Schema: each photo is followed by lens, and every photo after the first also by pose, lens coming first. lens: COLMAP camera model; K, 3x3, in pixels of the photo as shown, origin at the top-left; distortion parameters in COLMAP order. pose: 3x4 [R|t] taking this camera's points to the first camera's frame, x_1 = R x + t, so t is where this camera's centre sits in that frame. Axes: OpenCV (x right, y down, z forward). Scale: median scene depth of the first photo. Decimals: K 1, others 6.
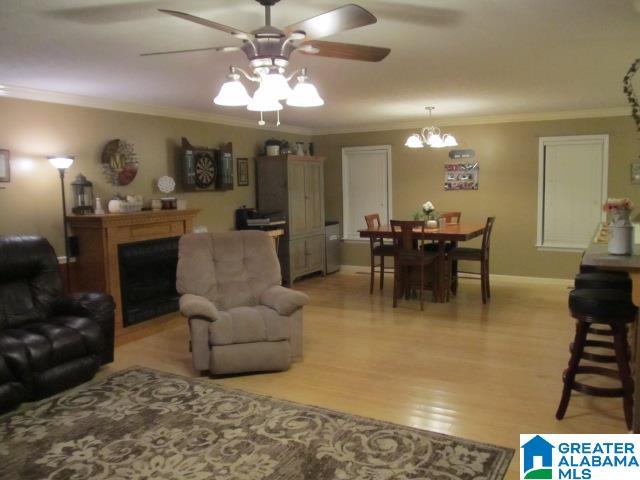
lens RADIAL K [[528.1, 0, 322.5], [0, 528.1, 238.5], [0, 0, 1]] dist [-0.064882, 0.028751]
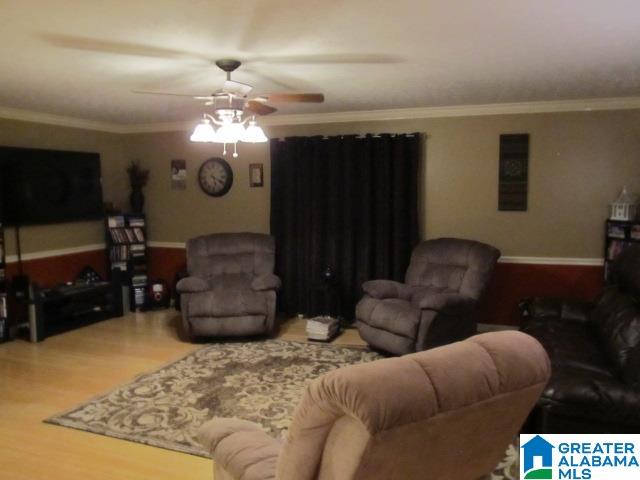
lens RADIAL K [[528.1, 0, 321.5], [0, 528.1, 239.1], [0, 0, 1]] dist [-0.064882, 0.028751]
pose [[-0.988917, 0.038179, -0.143477, -0.101903], [0.009461, 0.980613, 0.195728, -0.208043], [0.148168, 0.192201, -0.970106, 1.914938]]
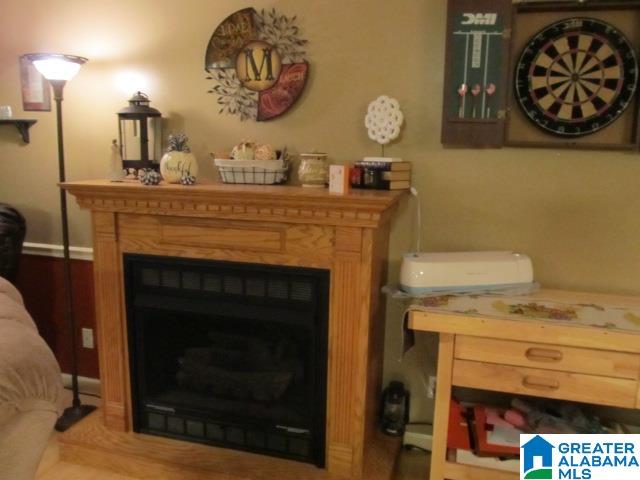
lens RADIAL K [[528.1, 0, 321.9], [0, 528.1, 238.1], [0, 0, 1]] dist [-0.064882, 0.028751]
pose [[0.222919, 0.198541, -0.954405, 0.096506], [-0.123201, 0.976928, 0.174451, -0.150843], [0.967020, 0.078696, 0.242236, 1.629194]]
